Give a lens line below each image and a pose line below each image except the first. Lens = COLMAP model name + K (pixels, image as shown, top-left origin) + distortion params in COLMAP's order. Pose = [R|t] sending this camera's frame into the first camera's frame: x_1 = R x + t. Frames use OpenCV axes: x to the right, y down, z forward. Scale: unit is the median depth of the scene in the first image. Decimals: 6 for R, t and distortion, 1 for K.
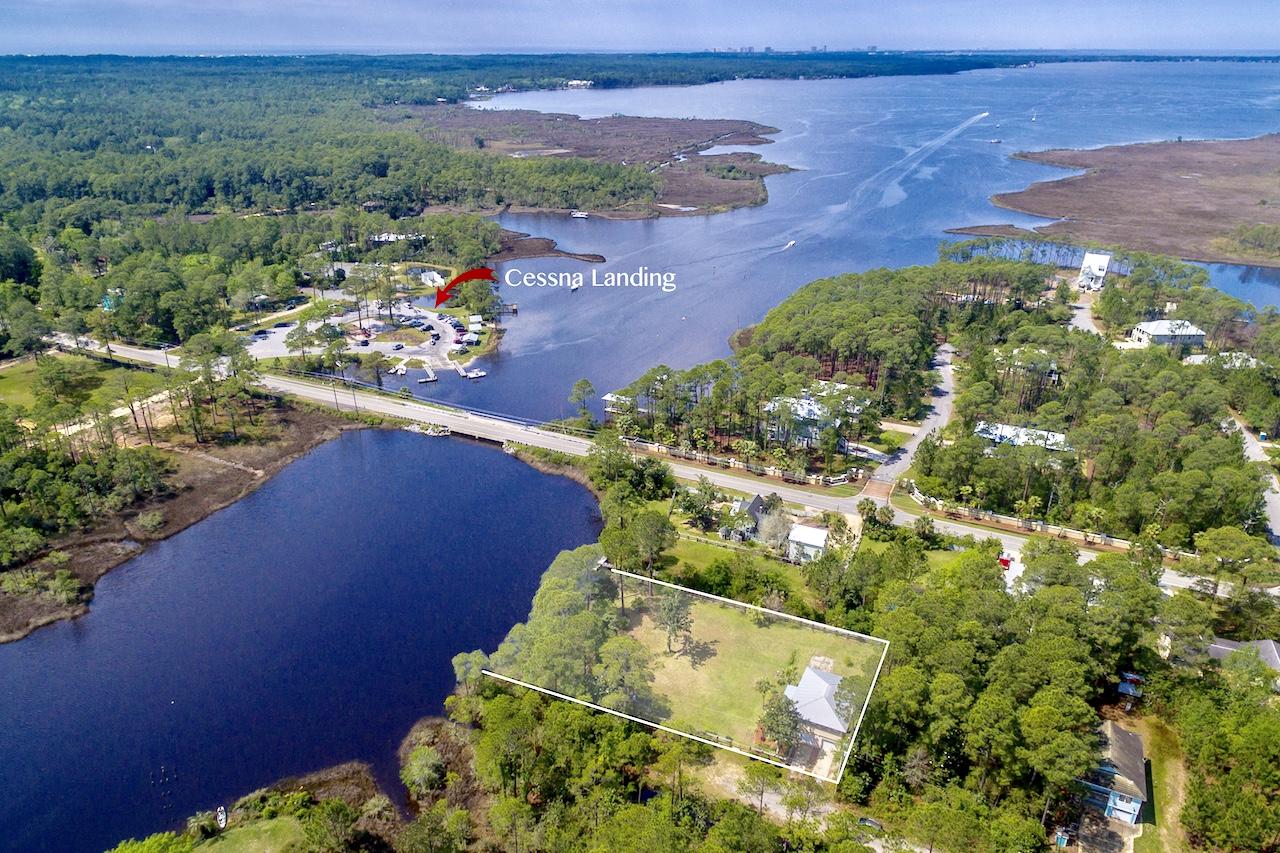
lens RADIAL K [[788.6, 0, 621.8], [0, 788.6, 424.8], [0, 0, 1]] dist [0.005571, 0.000257]
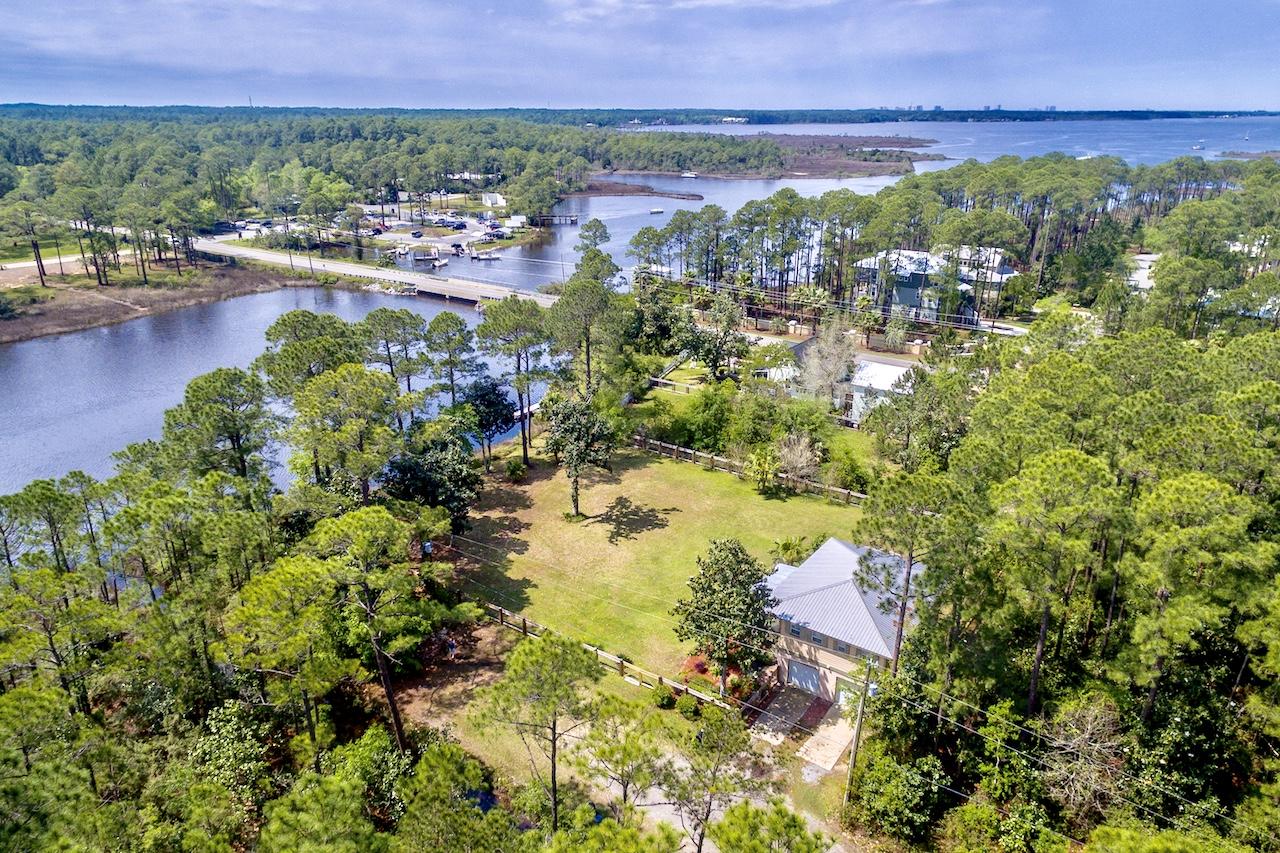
lens RADIAL K [[791.0, 0, 640.0], [0, 791.0, 426.5], [0, 0, 1]] dist [0.002931, 0.000664]
pose [[0.985854, 0.059051, -0.156863, 0.212399], [-0.068025, 0.996303, -0.052465, 0.300280], [0.153185, 0.062393, 0.986226, 0.577518]]
